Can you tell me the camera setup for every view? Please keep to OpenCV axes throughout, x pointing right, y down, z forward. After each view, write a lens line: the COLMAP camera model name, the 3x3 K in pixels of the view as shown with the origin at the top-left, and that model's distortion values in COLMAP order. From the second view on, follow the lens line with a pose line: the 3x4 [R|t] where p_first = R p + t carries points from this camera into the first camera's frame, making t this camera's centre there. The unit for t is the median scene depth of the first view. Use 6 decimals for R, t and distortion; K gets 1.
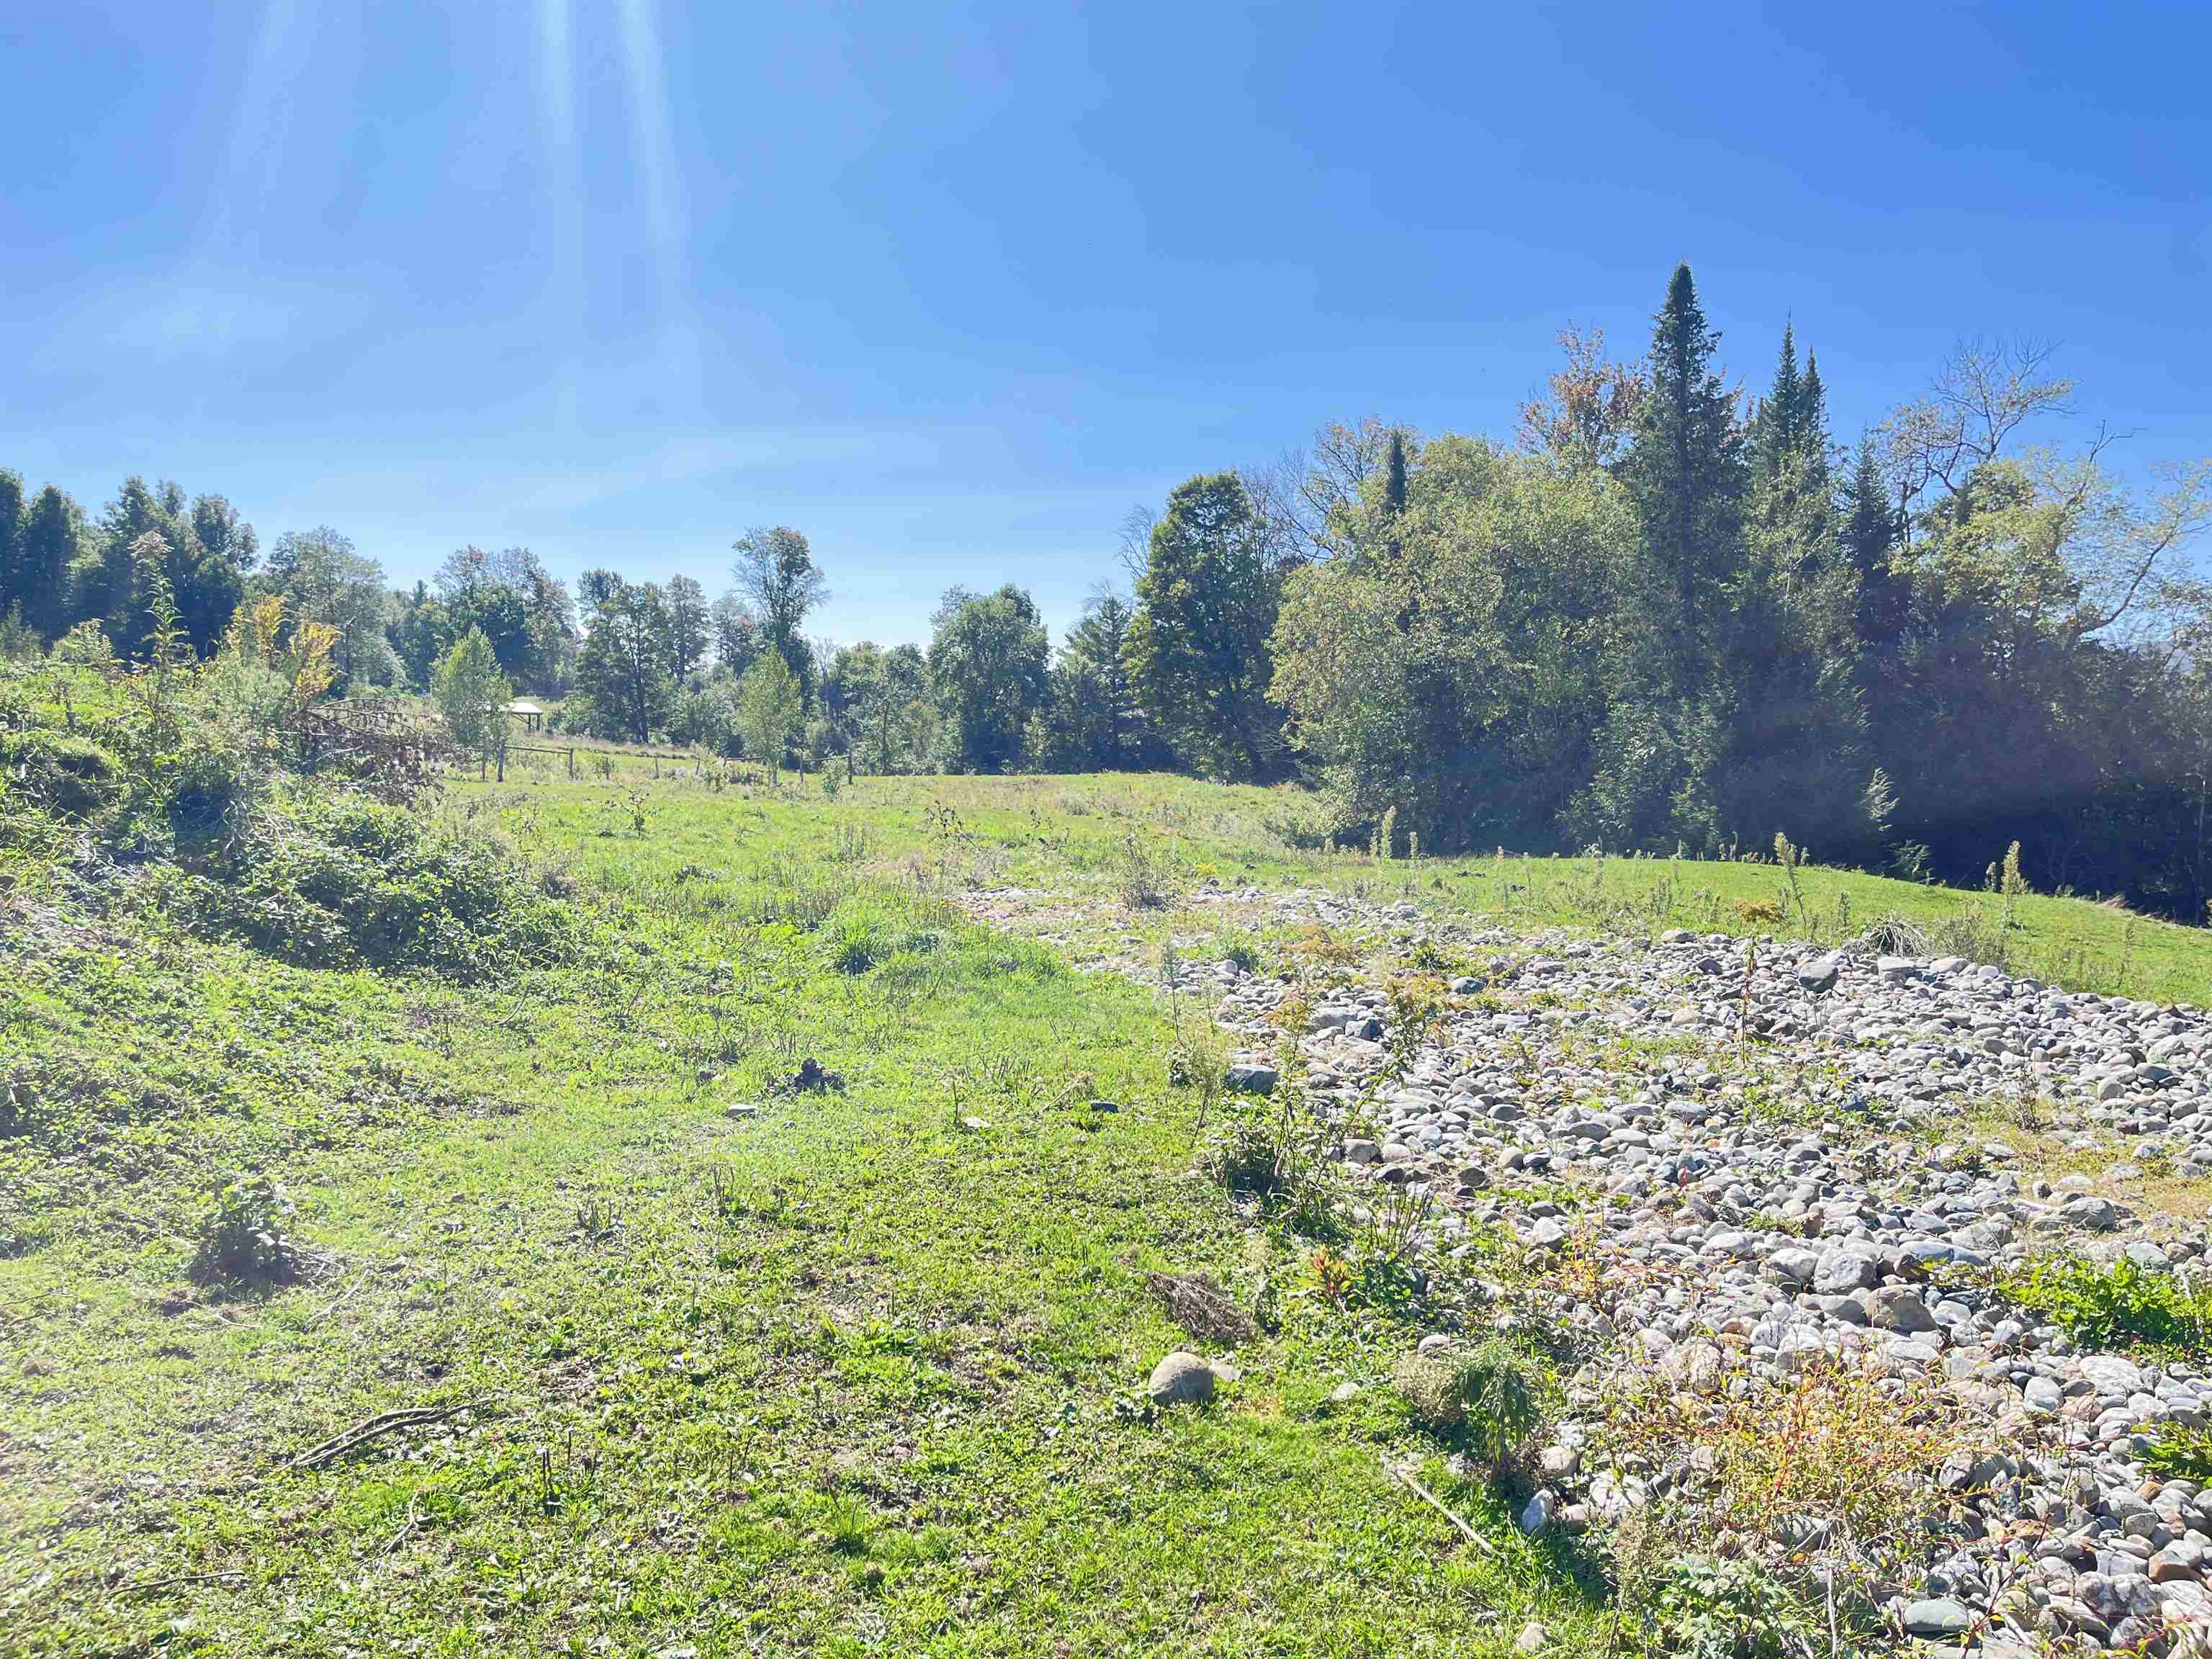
lens RADIAL K [[1660.0, 0, 1102.2], [0, 1660.0, 838.8], [0, 0, 1]] dist [0.020743, -0.005531]
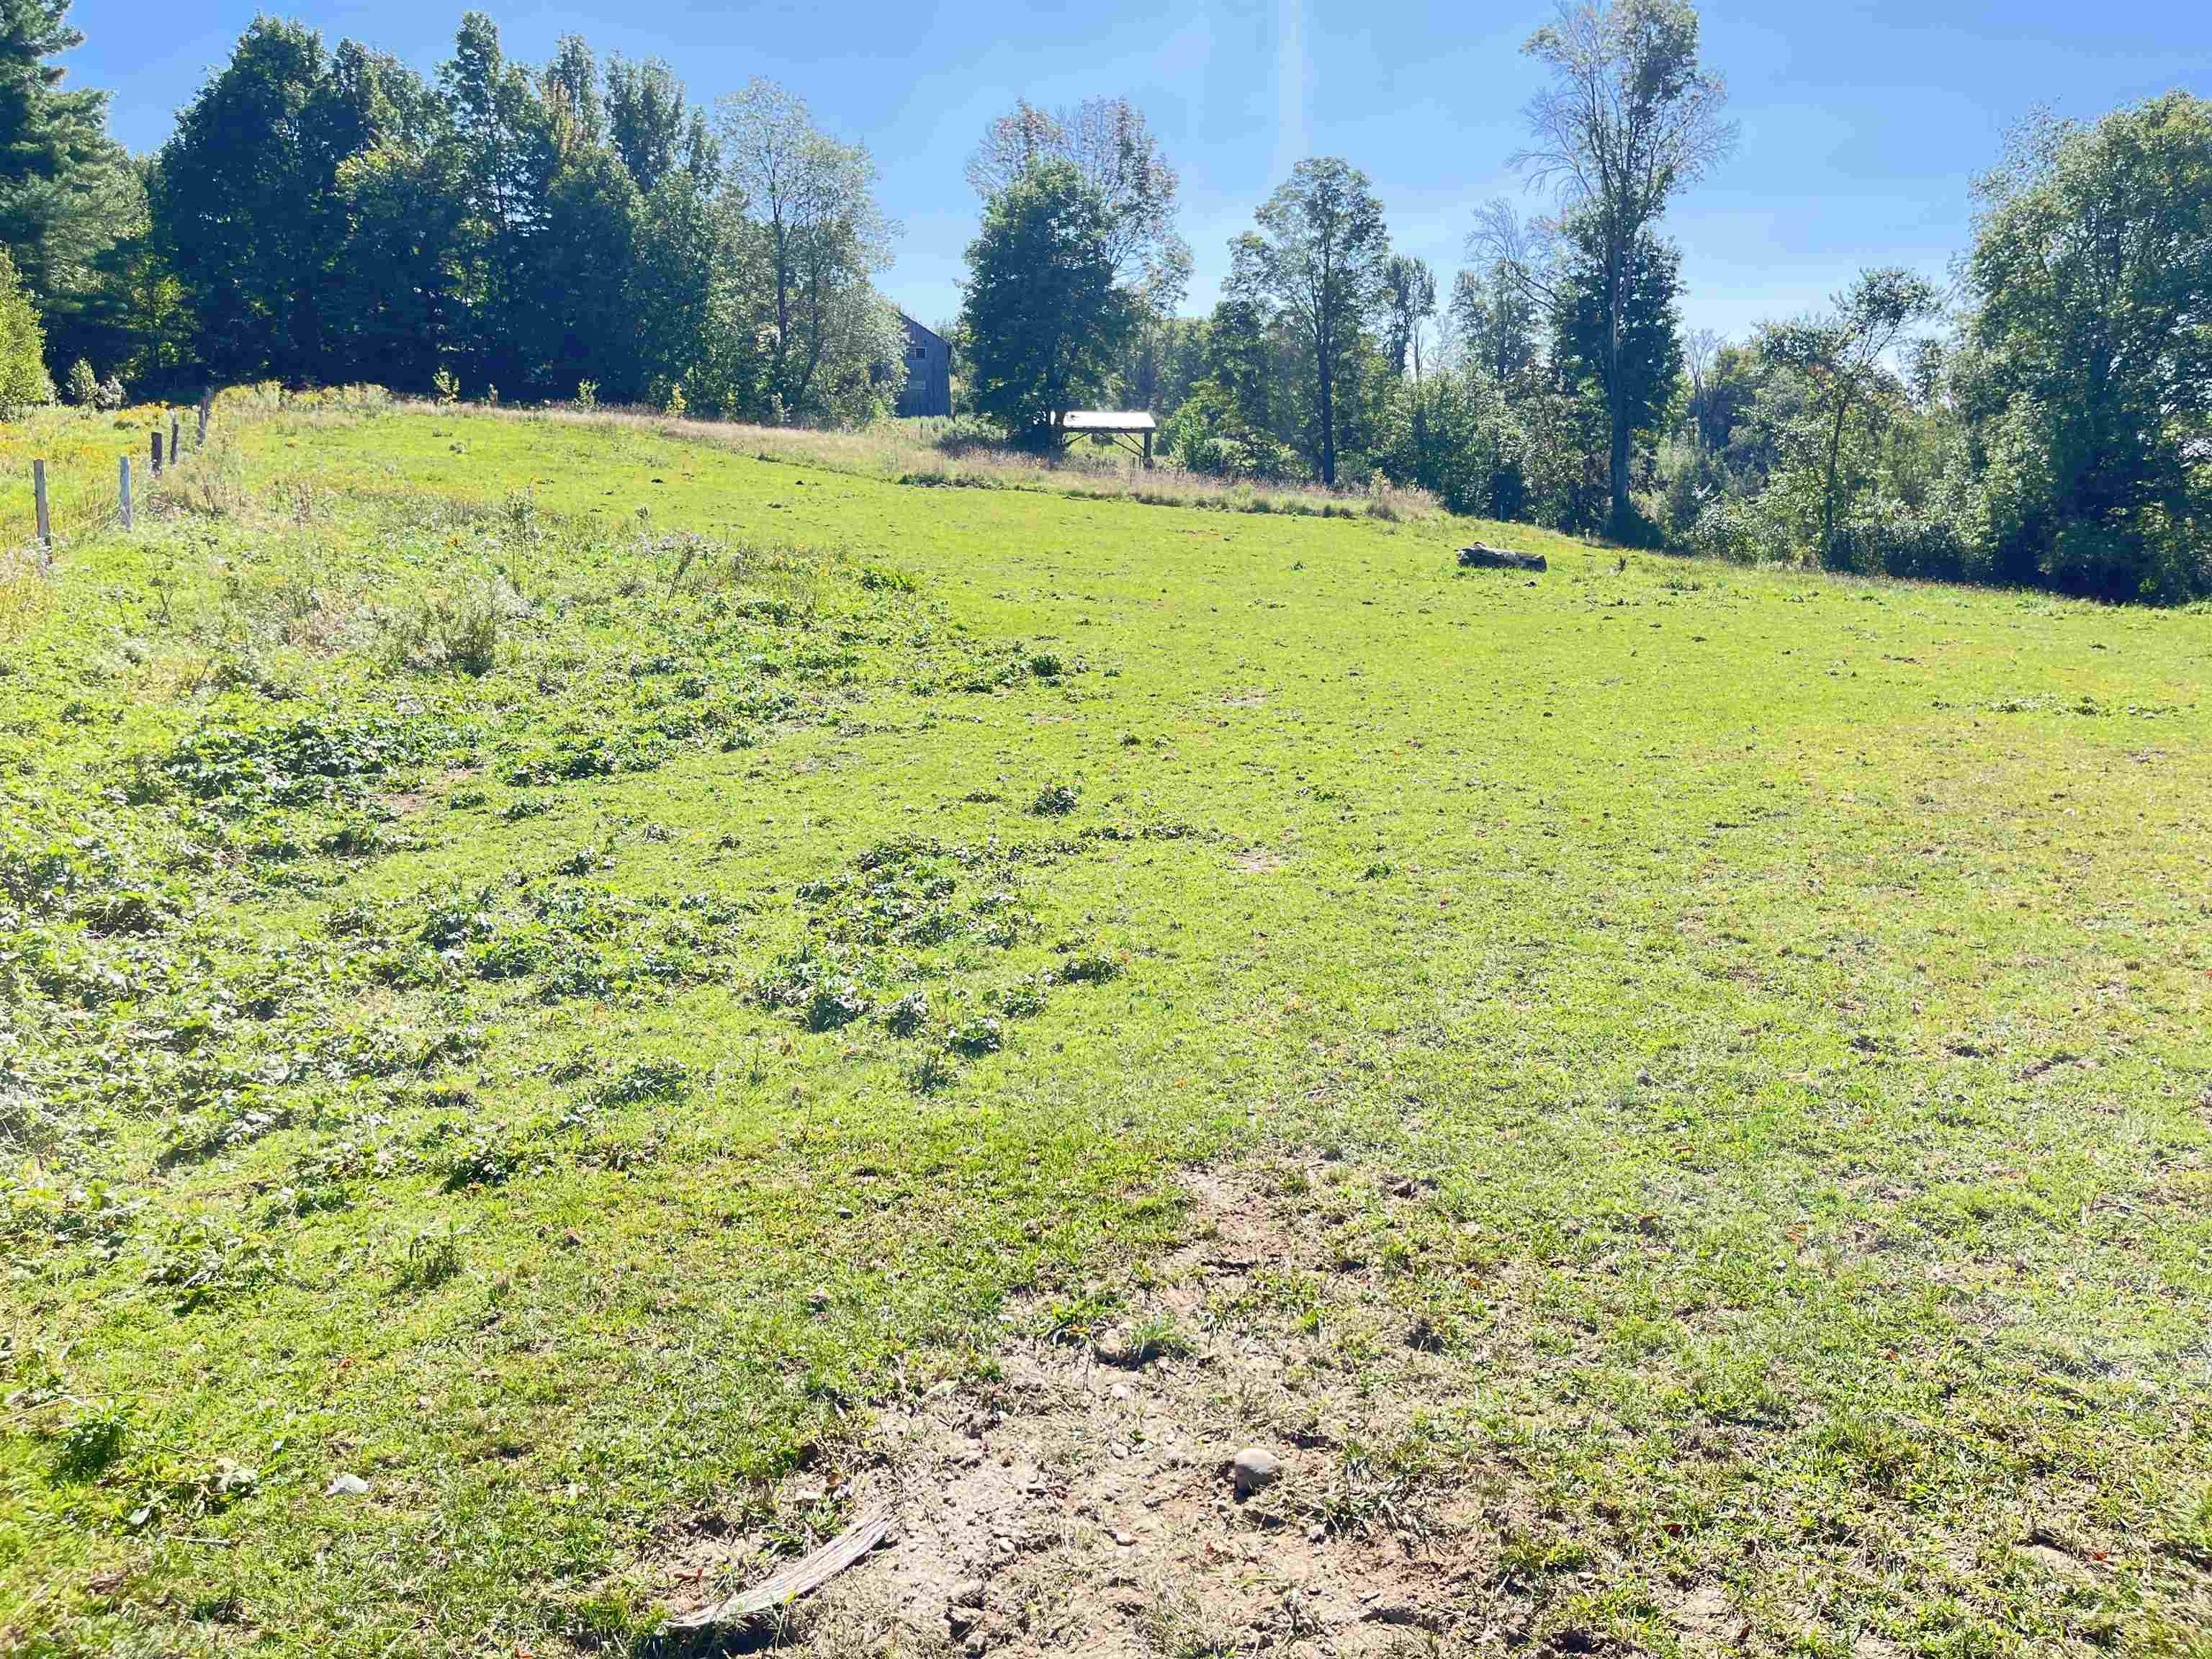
lens RADIAL K [[1660.0, 0, 1107.4], [0, 1660.0, 834.6], [0, 0, 1]] dist [0.020743, -0.005531]
pose [[0.881084, 0.089425, -0.464429, -0.230182], [-0.020405, 0.988236, 0.151571, -0.070034], [0.472520, -0.124071, 0.872543, 1.320260]]
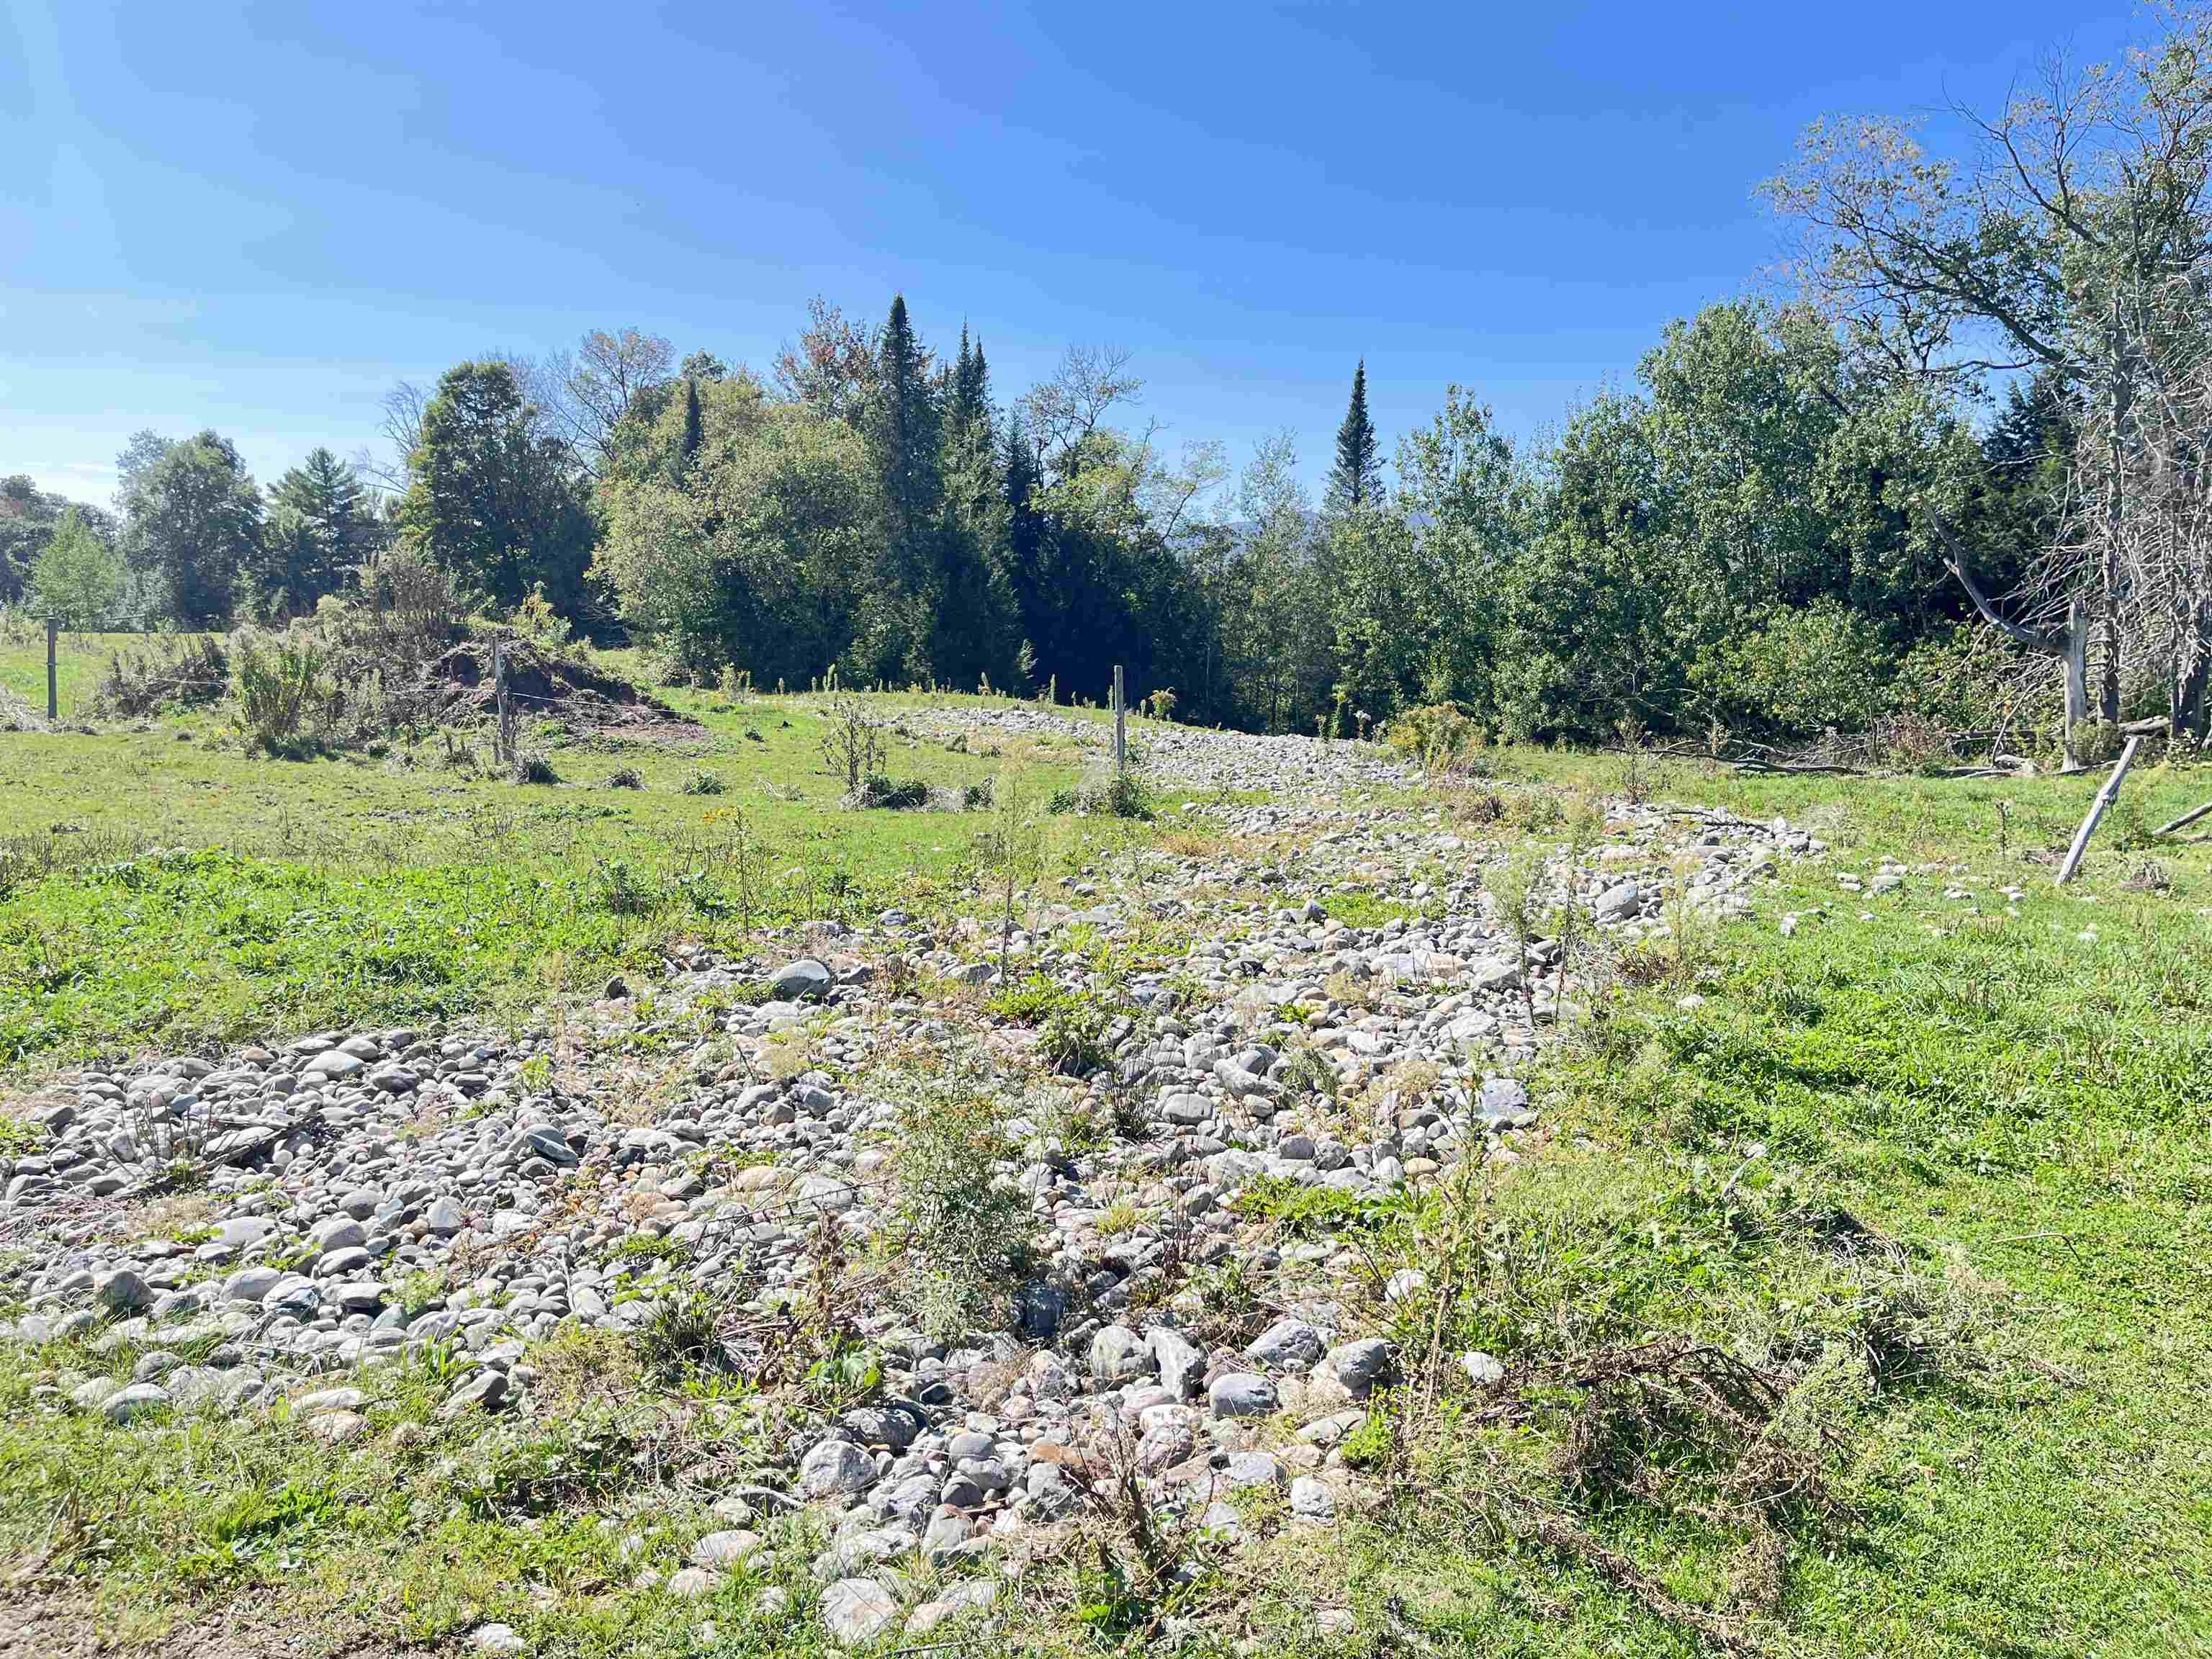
lens RADIAL K [[1660.0, 0, 1107.8], [0, 1660.0, 832.1], [0, 0, 1]] dist [0.020743, -0.005531]
pose [[0.887559, -0.046577, 0.458333, -0.143220], [0.009253, 0.996478, 0.083346, 0.006898], [-0.460601, -0.069733, 0.884864, -0.324950]]
